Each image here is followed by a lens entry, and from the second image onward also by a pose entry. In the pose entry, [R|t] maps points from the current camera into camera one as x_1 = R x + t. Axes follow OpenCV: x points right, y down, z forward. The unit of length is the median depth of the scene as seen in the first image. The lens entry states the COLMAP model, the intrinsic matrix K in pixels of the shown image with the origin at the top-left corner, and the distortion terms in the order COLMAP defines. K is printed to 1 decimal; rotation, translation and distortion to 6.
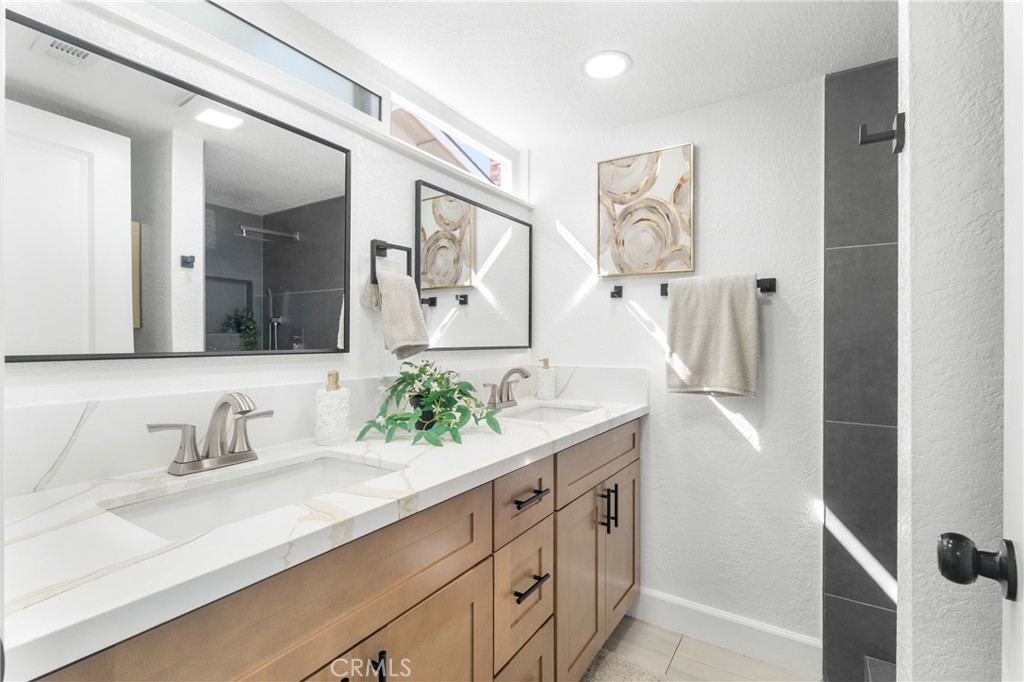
lens RADIAL K [[456.8, 0, 516.5], [0, 456.8, 333.2], [0, 0, 1]] dist [-0.001342, 0.000479]
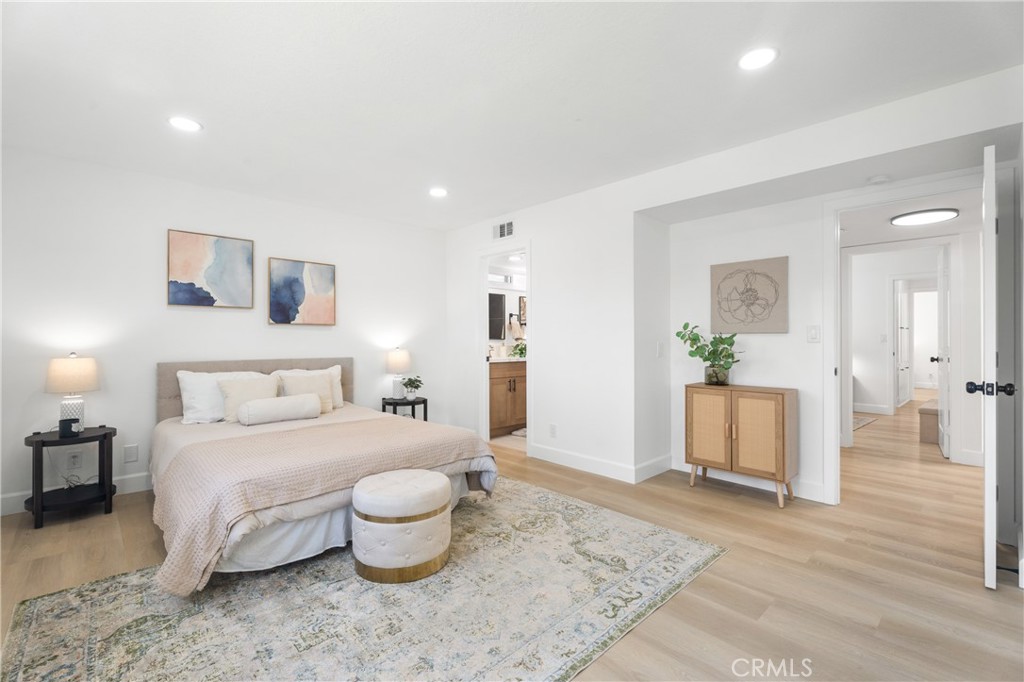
lens RADIAL K [[456.8, 0, 508.5], [0, 456.8, 334.5], [0, 0, 1]] dist [-0.001342, 0.000479]
pose [[0.971857, -0.006451, -0.235483, 0.592000], [0.004548, 0.999952, -0.008622, 0.028152], [0.235528, 0.007308, 0.971840, -2.744924]]
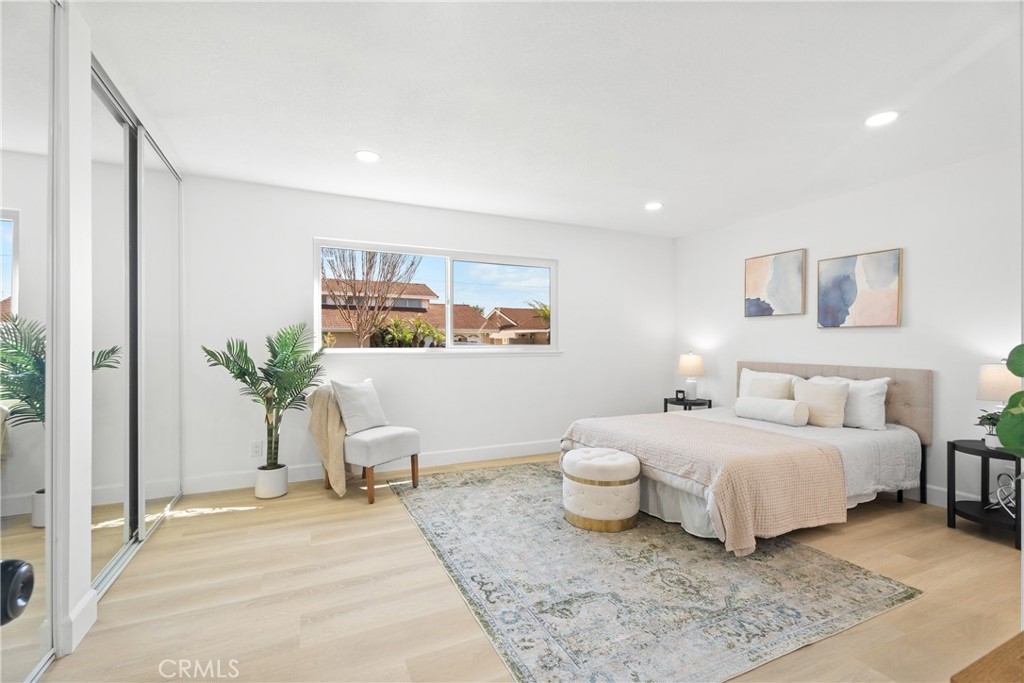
lens RADIAL K [[456.8, 0, 511.9], [0, 456.8, 342.3], [0, 0, 1]] dist [-0.001342, 0.000479]
pose [[-0.533593, -0.008541, -0.845698, 1.651062], [-0.004501, 0.999964, -0.007259, 0.041562], [0.845729, -0.000067, -0.533612, -0.752756]]
